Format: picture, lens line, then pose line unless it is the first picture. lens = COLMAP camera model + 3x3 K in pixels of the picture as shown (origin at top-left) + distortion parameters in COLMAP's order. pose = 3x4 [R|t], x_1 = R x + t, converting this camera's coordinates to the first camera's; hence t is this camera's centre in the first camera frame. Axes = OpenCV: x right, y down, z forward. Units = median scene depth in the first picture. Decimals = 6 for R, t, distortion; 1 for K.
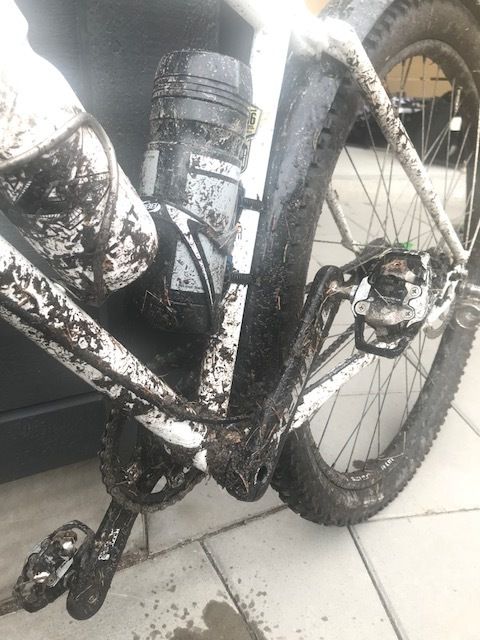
lens RADIAL K [[528.6, 0, 239.4], [0, 528.6, 321.1], [0, 0, 1]] dist [0.002052, -0.001057]
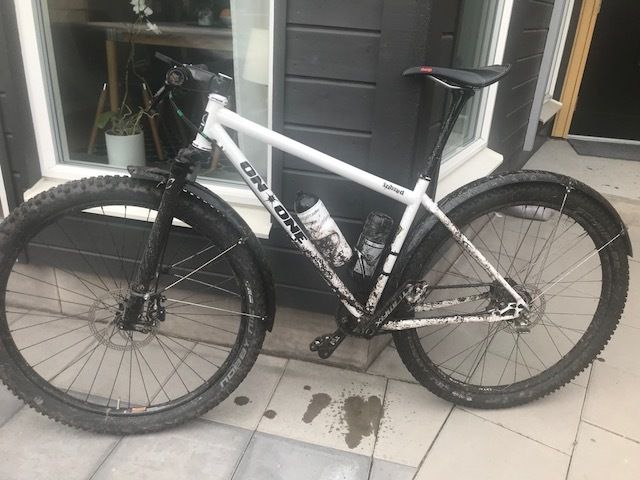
lens RADIAL K [[528.6, 0, 320.1], [0, 528.6, 240.4], [0, 0, 1]] dist [0.002052, -0.001057]
pose [[0.735261, 0.270259, -0.621572, 2.000667], [-0.299105, 0.952316, 0.060253, -0.422372], [0.608216, 0.141613, 0.781037, -2.164975]]
